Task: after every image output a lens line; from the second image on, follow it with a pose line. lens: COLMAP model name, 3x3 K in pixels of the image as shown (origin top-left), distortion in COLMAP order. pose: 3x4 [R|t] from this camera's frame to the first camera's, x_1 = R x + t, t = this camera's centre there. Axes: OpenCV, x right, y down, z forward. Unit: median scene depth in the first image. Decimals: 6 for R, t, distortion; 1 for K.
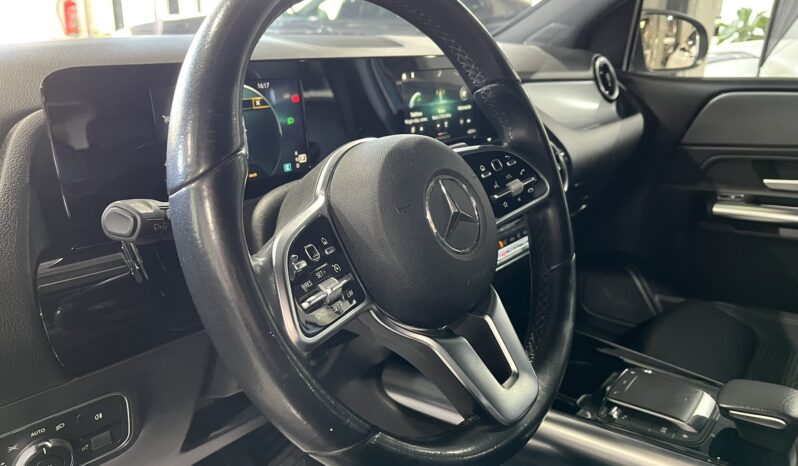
lens RADIAL K [[607.5, 0, 399.9], [0, 607.5, 241.2], [0, 0, 1]] dist [0.047182, -0.067866]
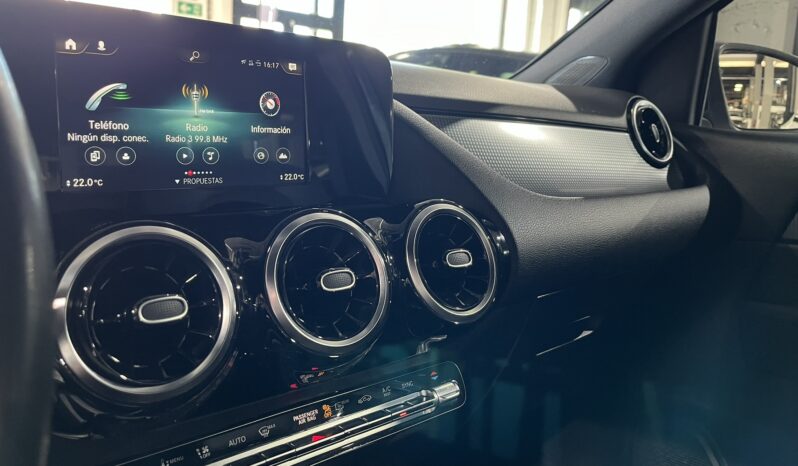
lens RADIAL K [[607.5, 0, 408.0], [0, 607.5, 188.5], [0, 0, 1]] dist [0.047182, -0.067866]
pose [[0.980969, 0.058311, -0.185200, 0.356356], [-0.096319, 0.974345, -0.203406, -0.085132], [0.168588, 0.217374, 0.961419, 0.592577]]
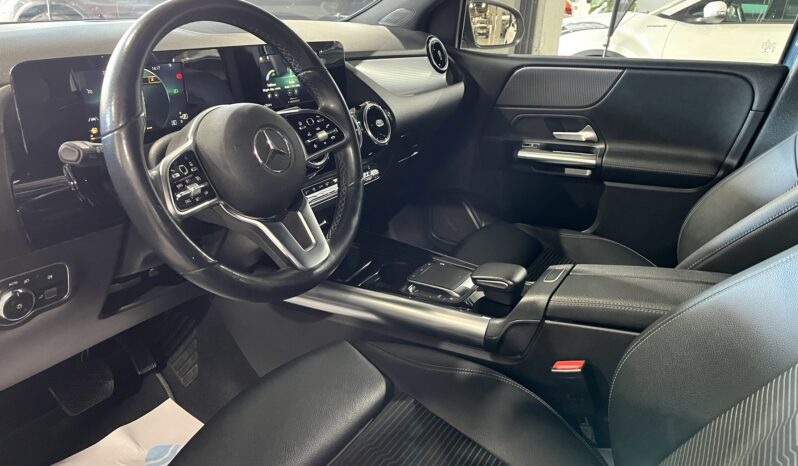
lens RADIAL K [[607.5, 0, 408.3], [0, 607.5, 189.5], [0, 0, 1]] dist [0.047182, -0.067866]
pose [[0.987215, -0.016275, 0.158563, 0.113255], [0.017822, 0.999806, -0.008339, 0.051873], [-0.158397, 0.011059, 0.987314, -0.449444]]
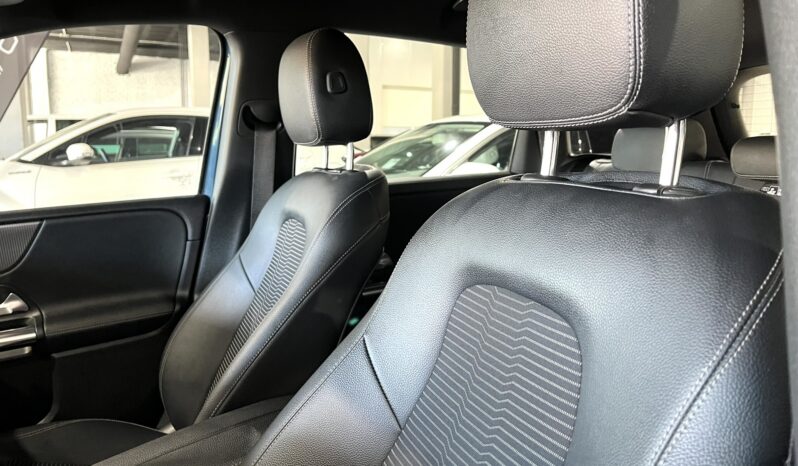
lens RADIAL K [[609.5, 0, 409.7], [0, 609.5, 231.4], [0, 0, 1]] dist [0.004092, -0.010655]
pose [[0.430015, -0.139542, 0.891973, 0.048026], [0.303016, 0.952981, 0.003004, -0.012143], [-0.850452, 0.268991, 0.452079, -0.223711]]
